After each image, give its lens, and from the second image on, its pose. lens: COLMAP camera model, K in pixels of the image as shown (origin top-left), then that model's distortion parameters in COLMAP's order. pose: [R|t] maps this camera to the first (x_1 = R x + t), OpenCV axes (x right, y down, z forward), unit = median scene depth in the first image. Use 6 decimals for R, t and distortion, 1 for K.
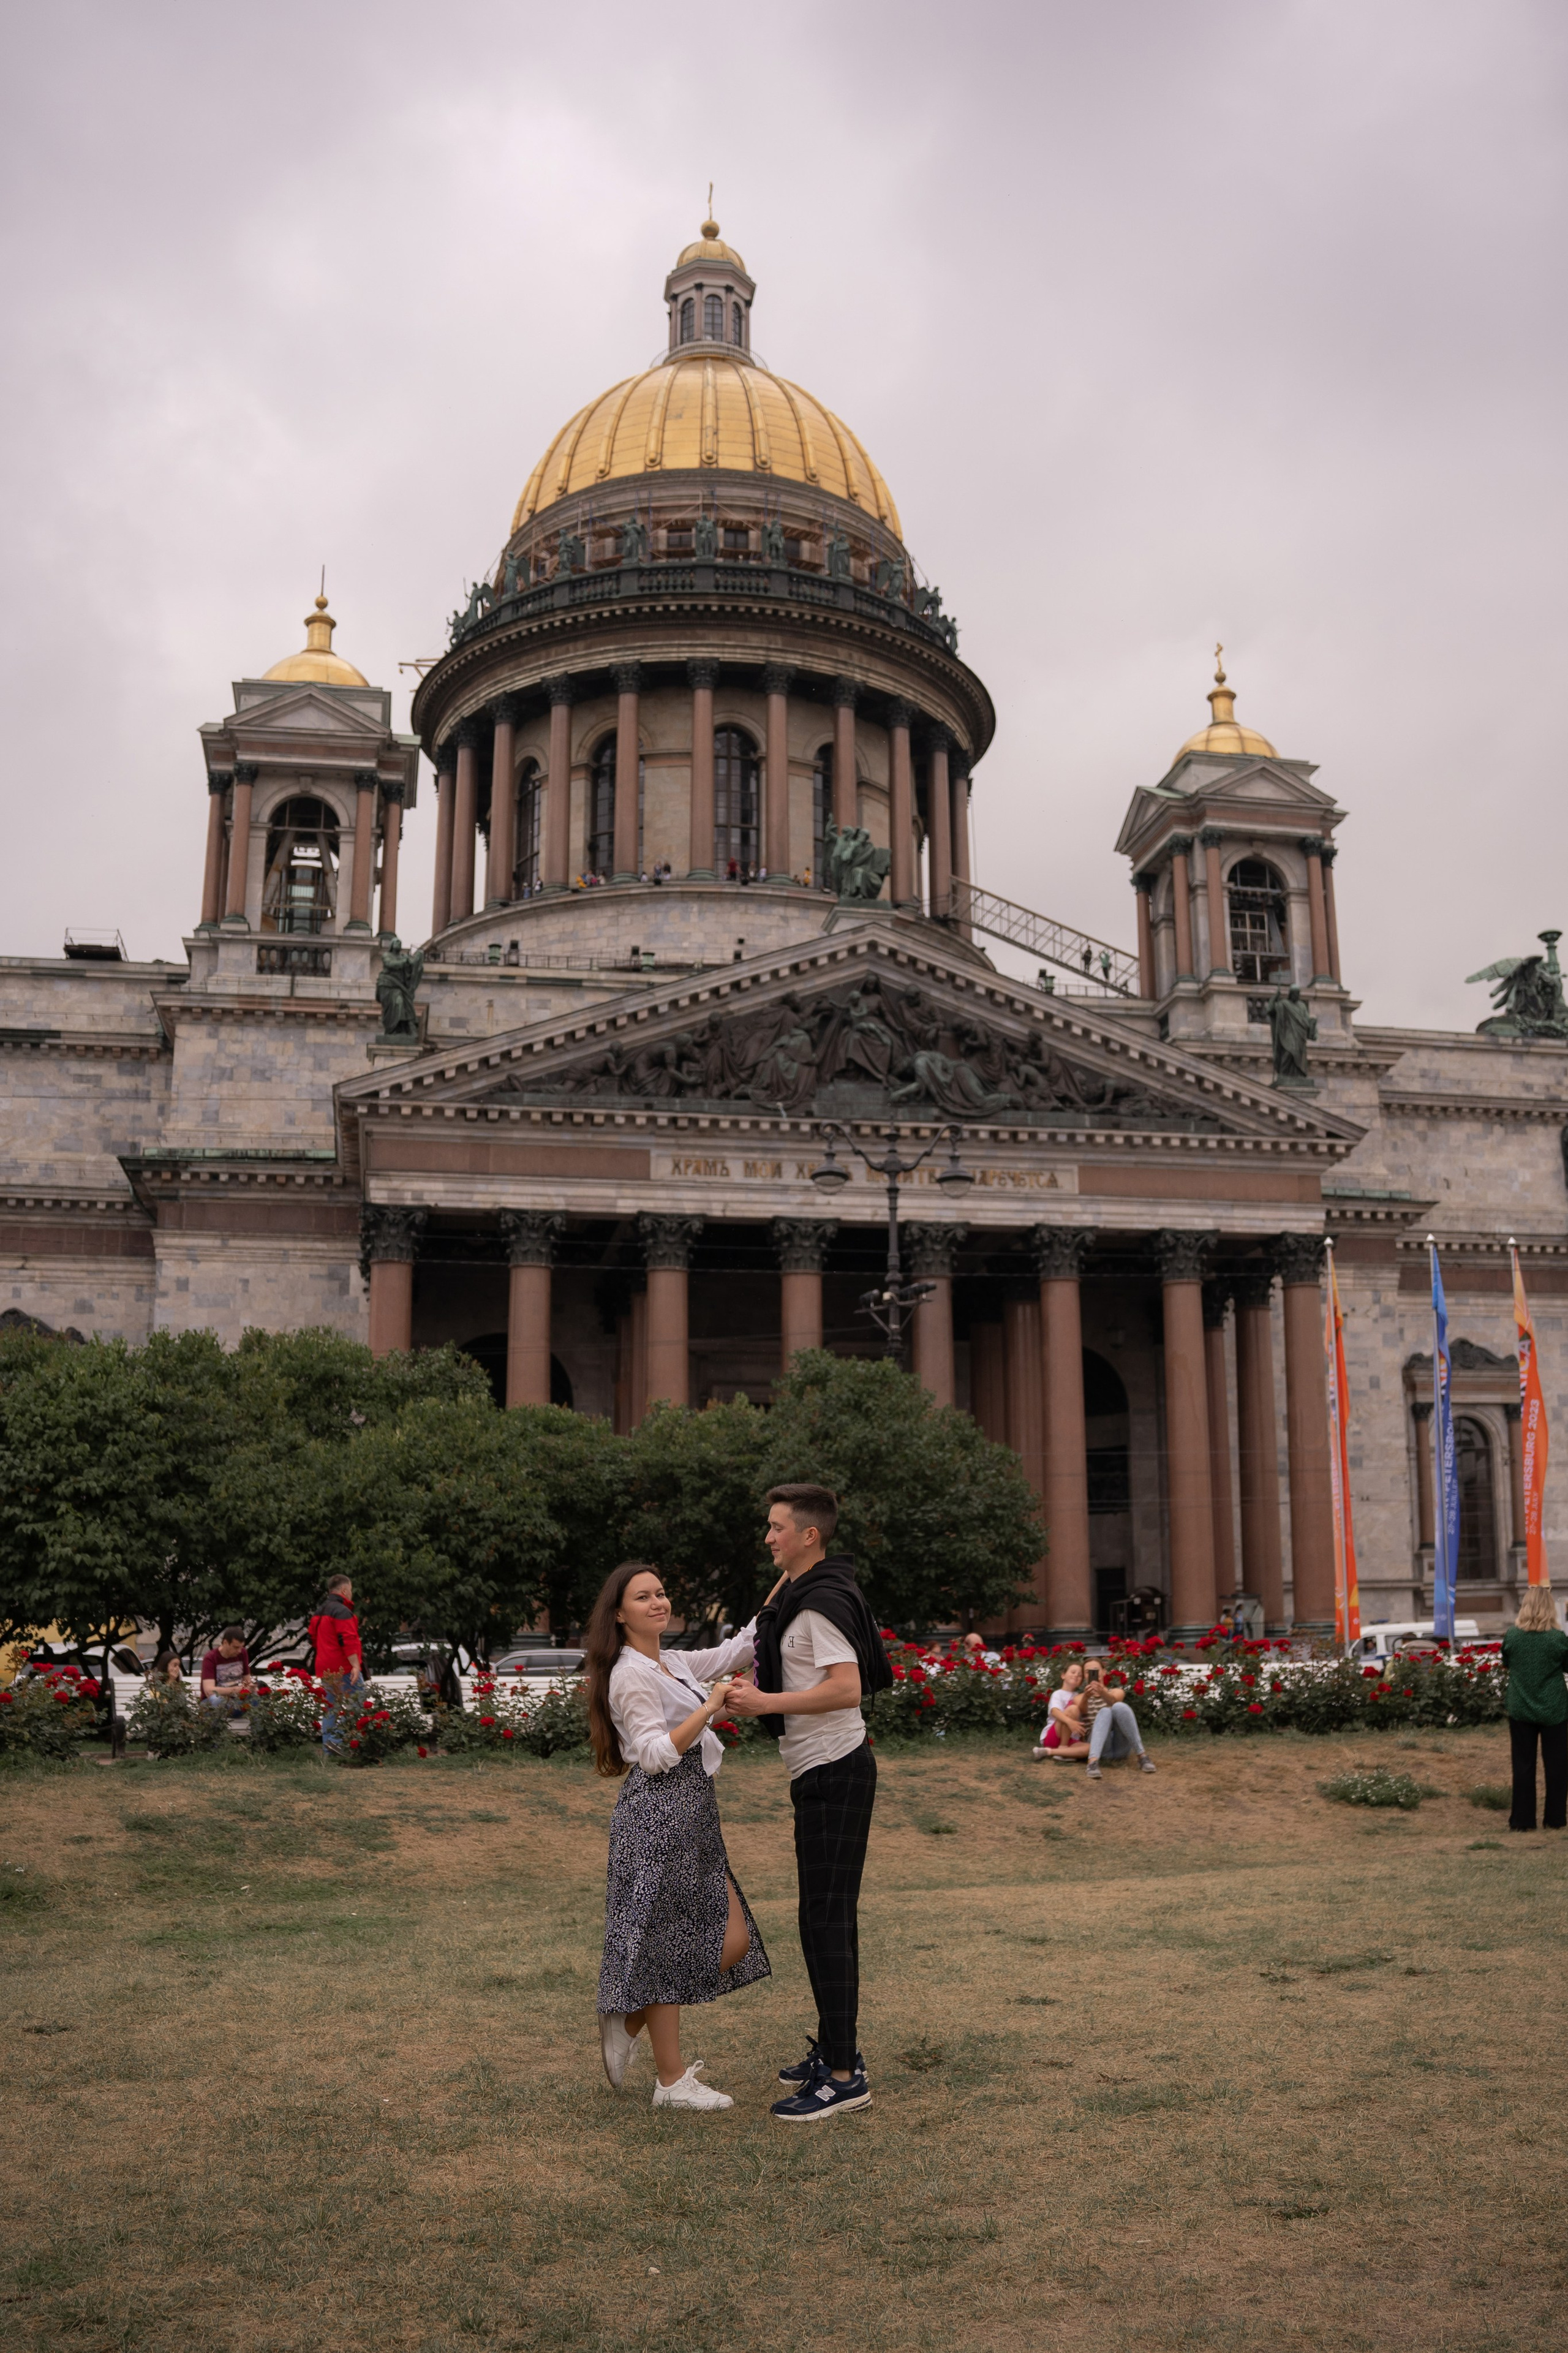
lens RADIAL K [[2135.0, 0, 842.2], [0, 2135.0, 1265.8], [0, 0, 1]] dist [-0.206077, 0.189695]
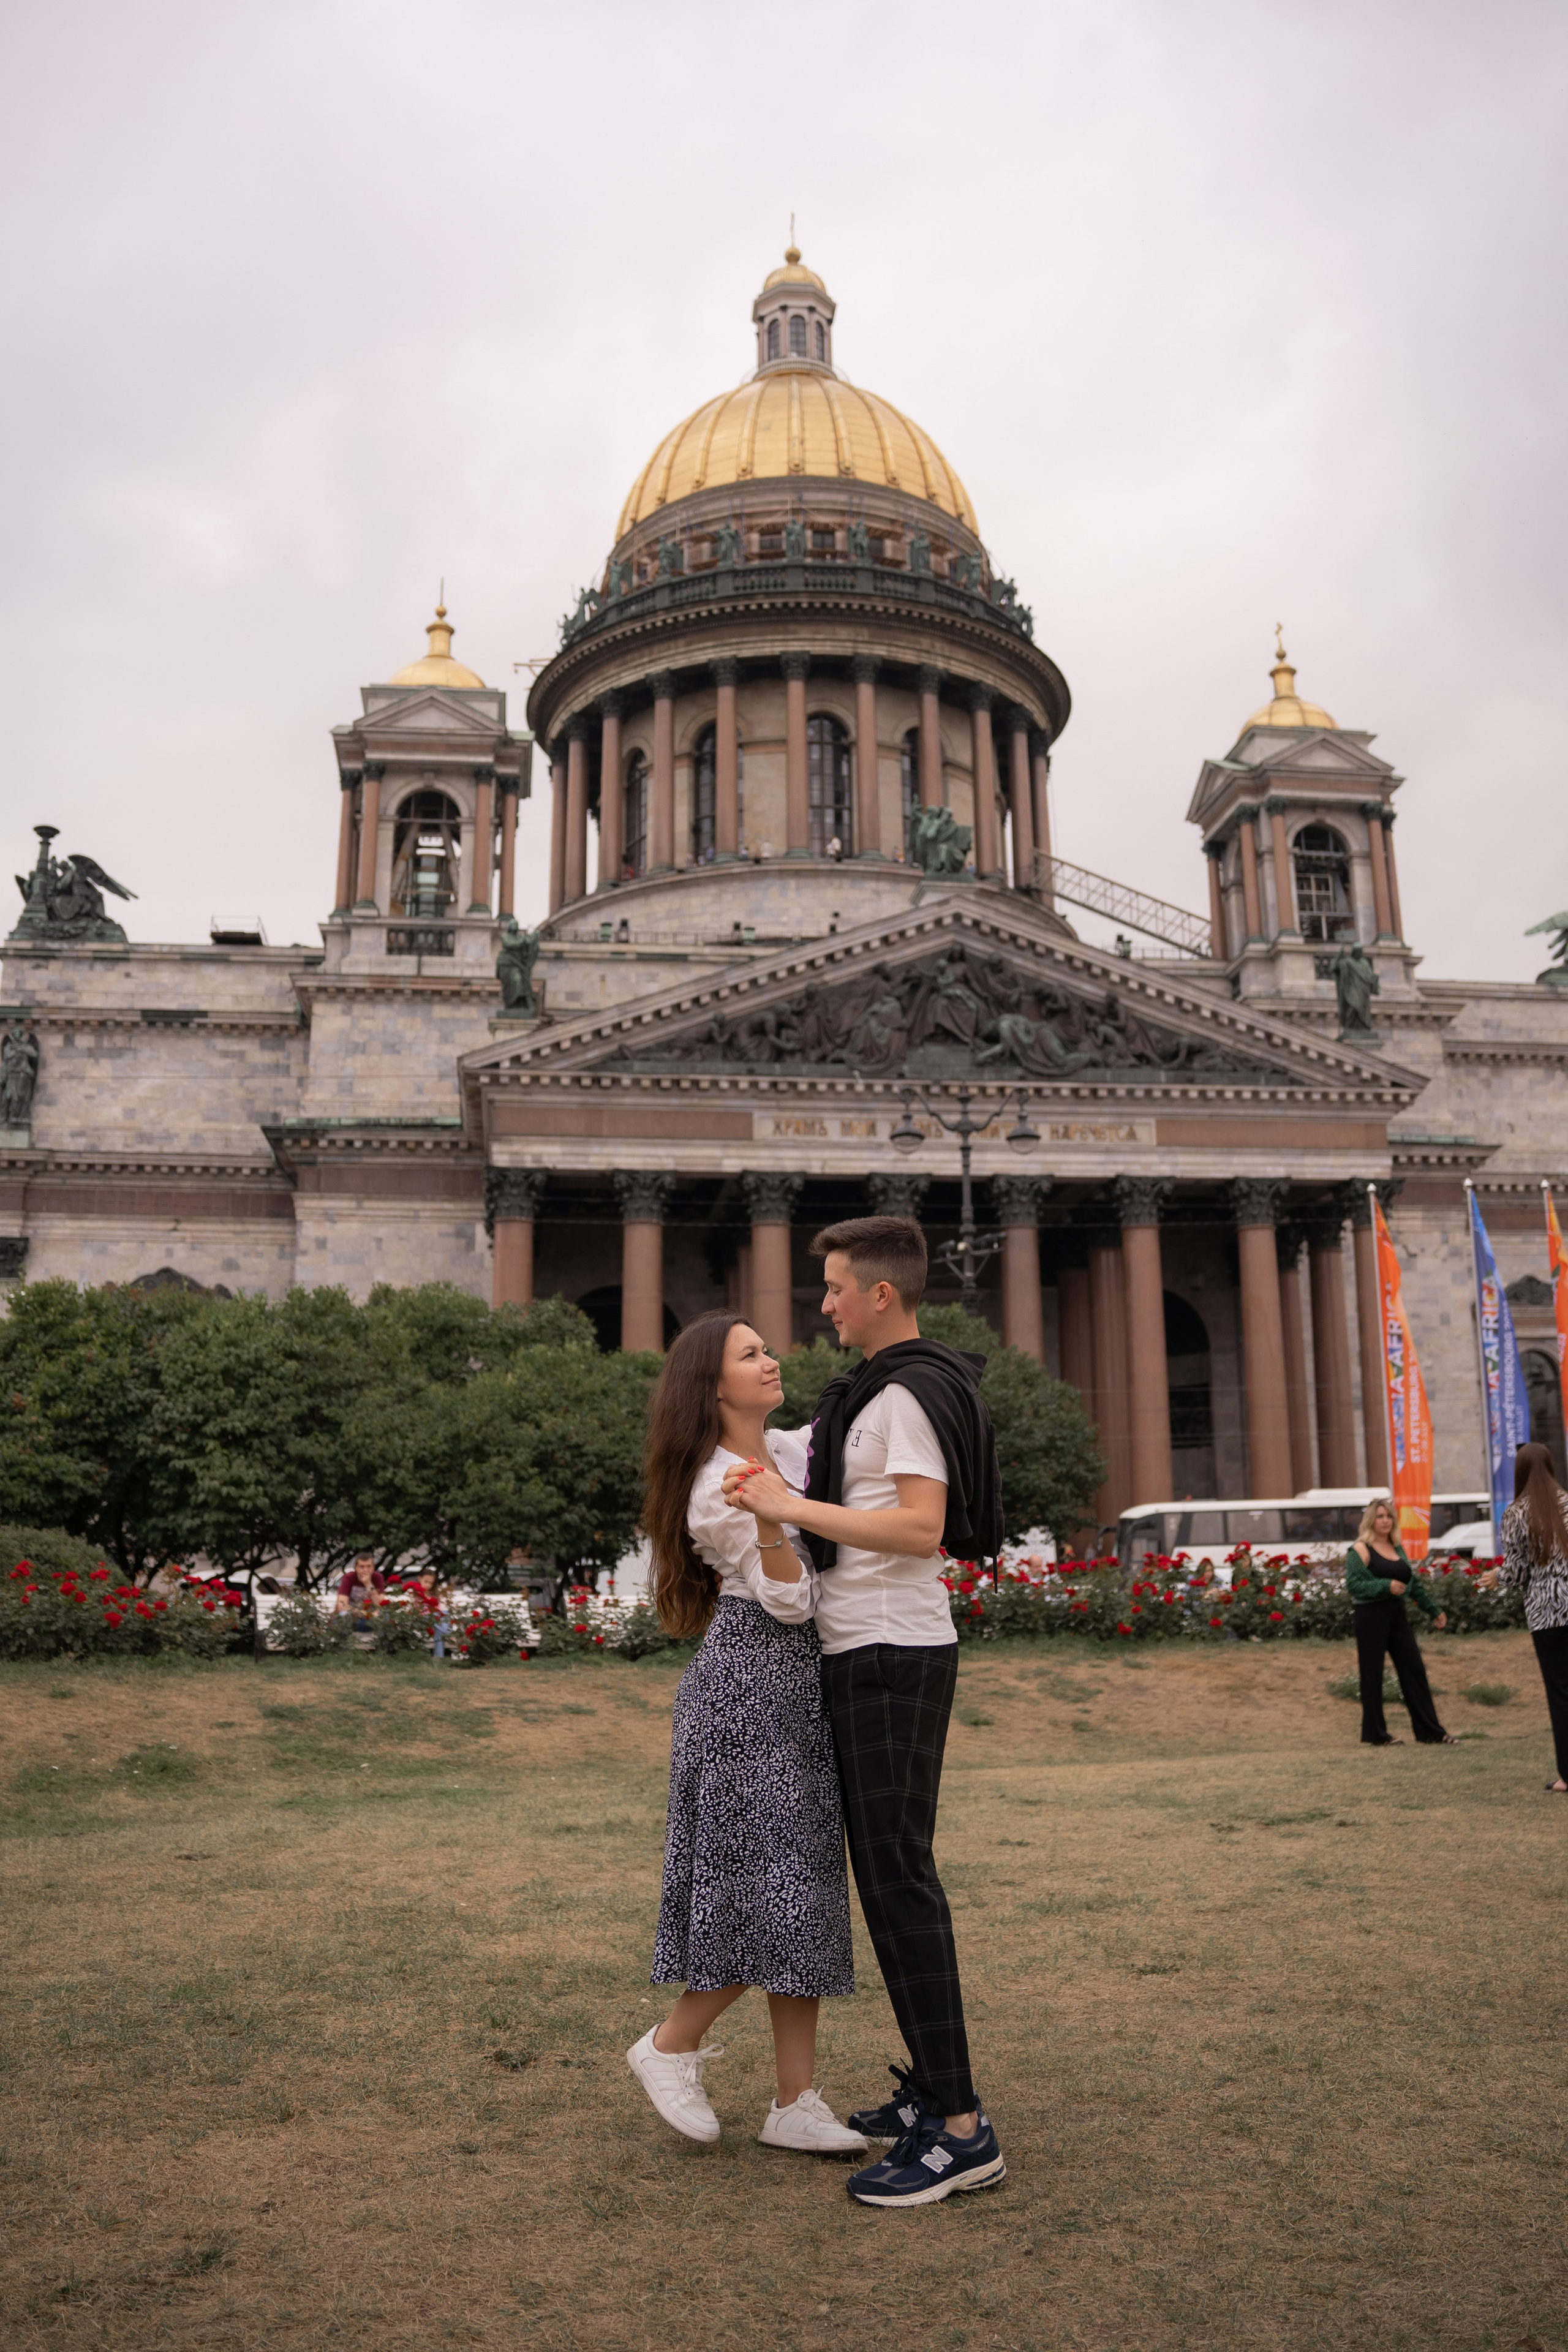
lens RADIAL K [[2027.1, 0, 784.7], [0, 2027.1, 1120.2], [0, 0, 1]] dist [-0.209729, 0.199778]
pose [[0.996767, -0.019234, -0.078015, 0.004510], [0.015451, 0.998688, -0.048812, -0.000375], [0.078852, 0.047449, 0.995757, -0.011266]]
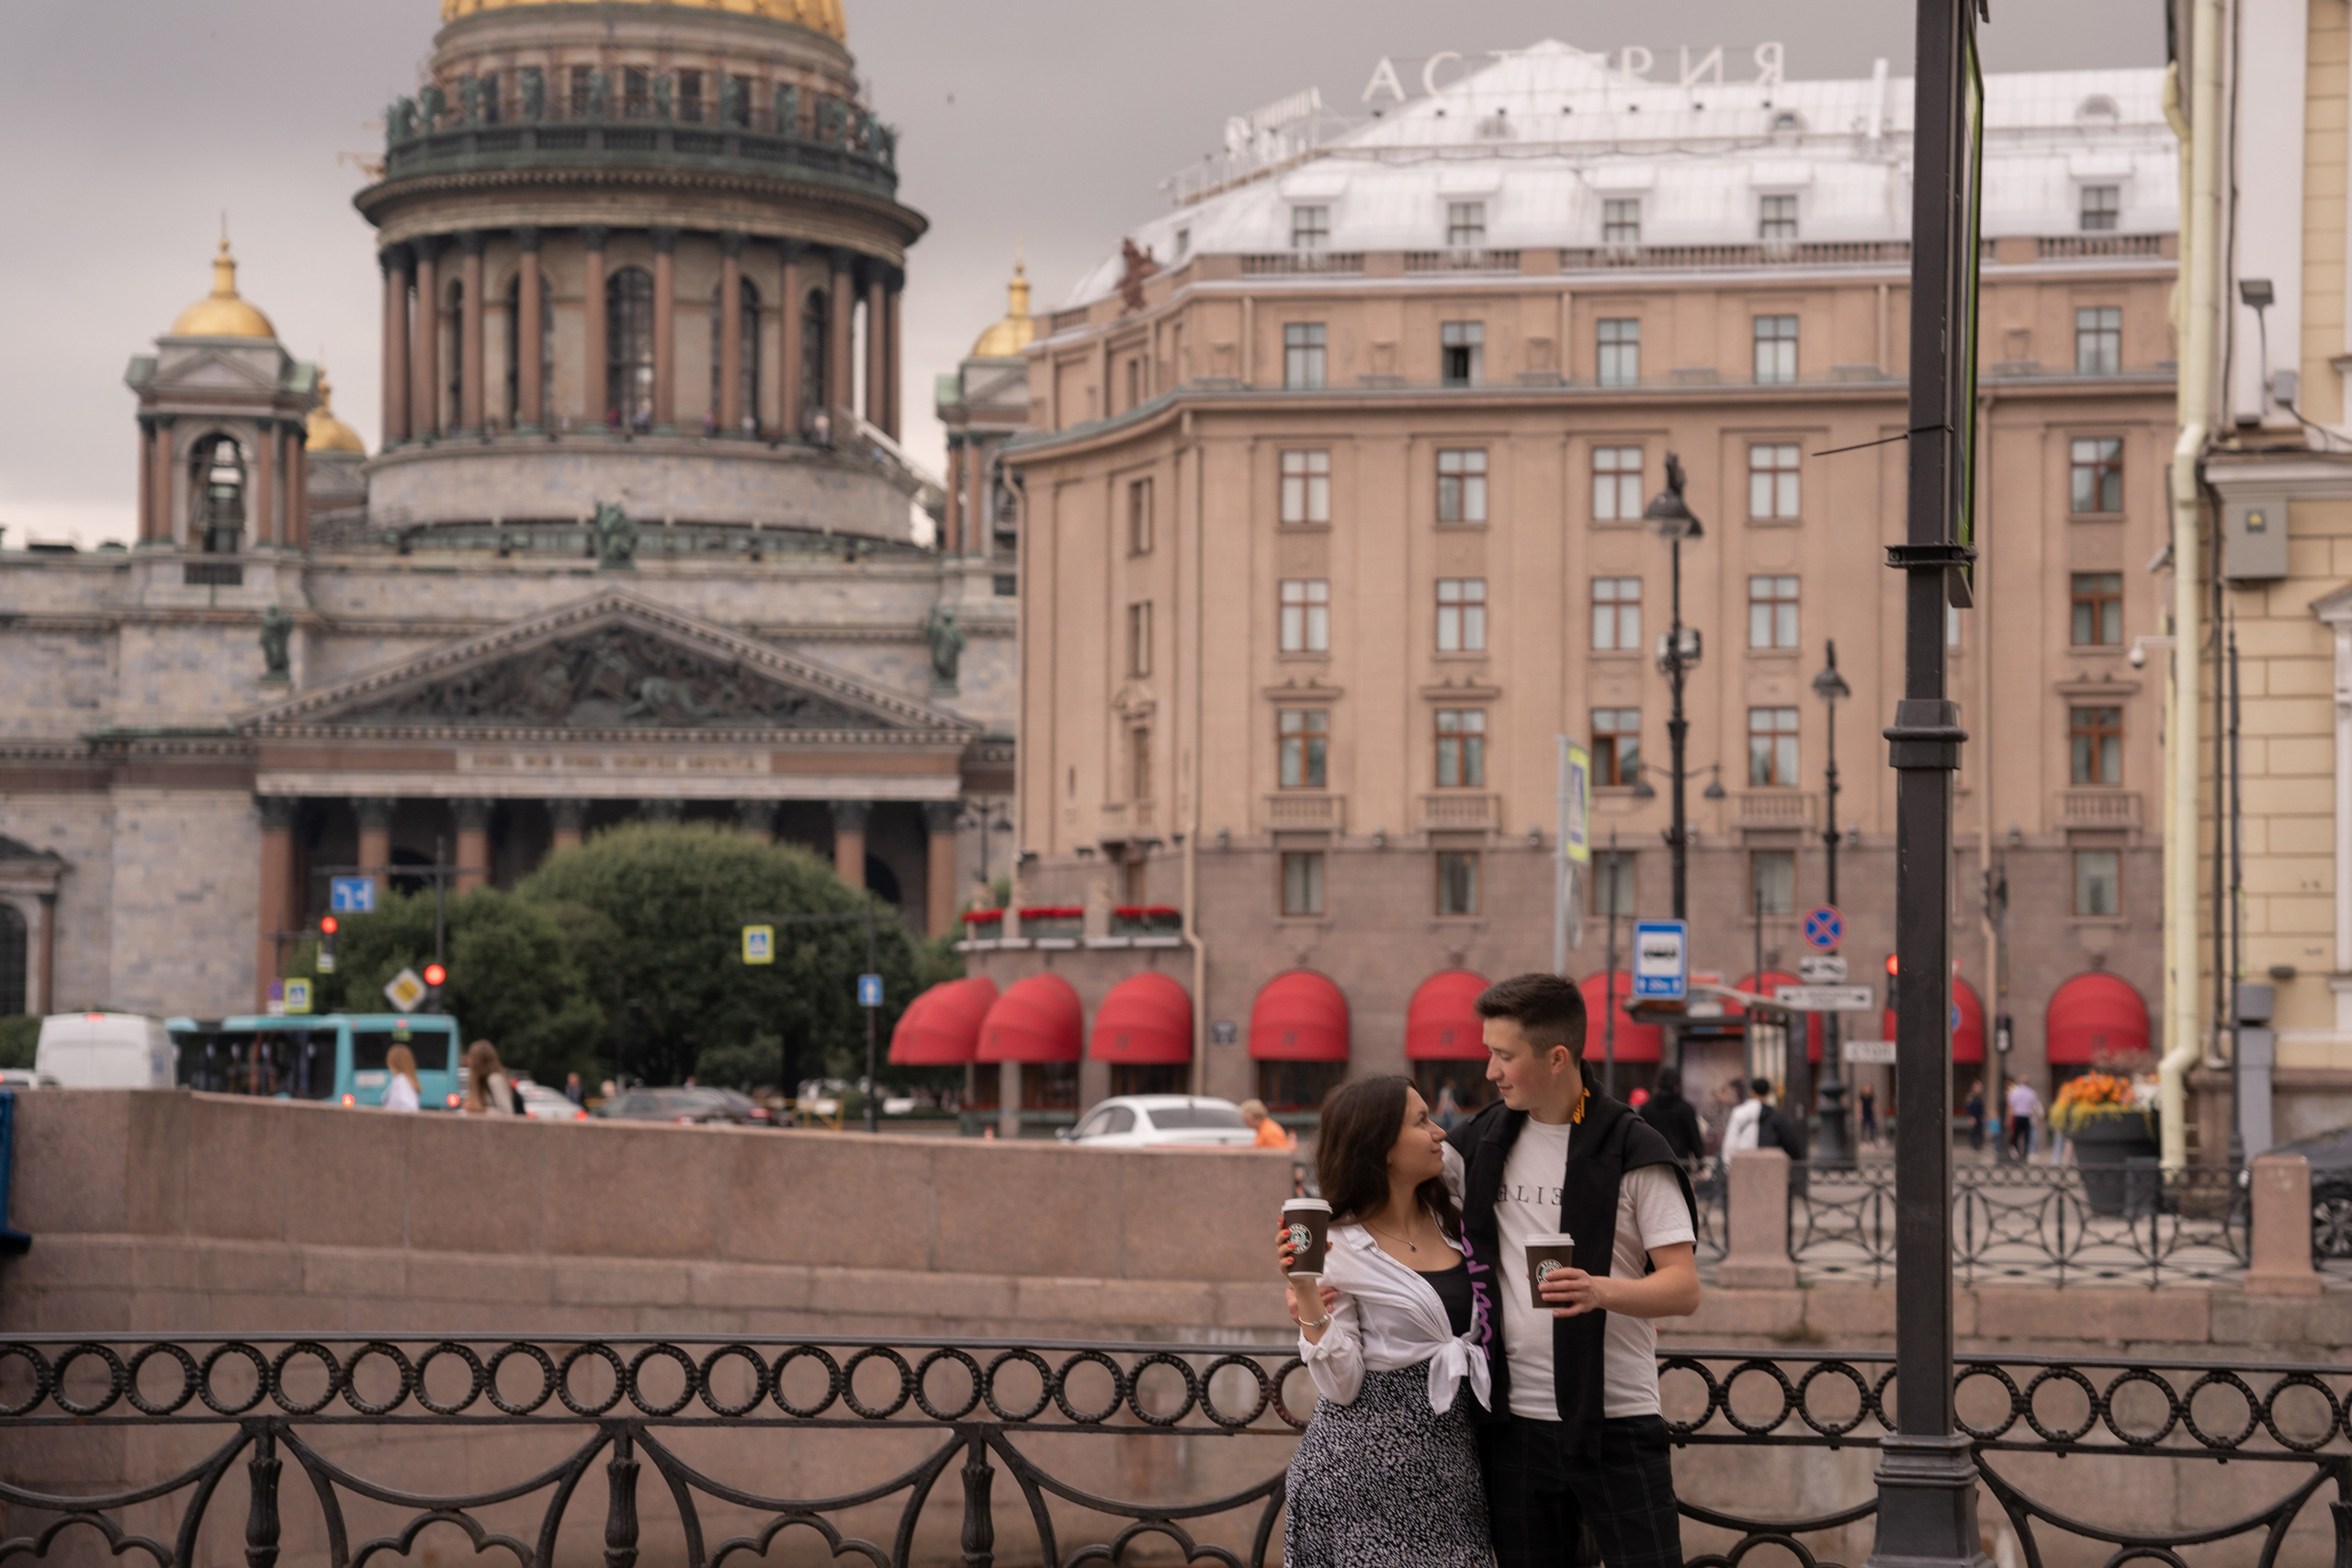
lens RADIAL K [[5410.1, 0, 1494.7], [0, 5410.1, 929.9], [0, 0, 1]] dist [0.143835, 1.616601]
pose [[0.995289, 0.007781, -0.096636, 0.833458], [0.005725, 0.990318, 0.138698, -0.380396], [0.096780, -0.138598, 0.985609, -2.236425]]
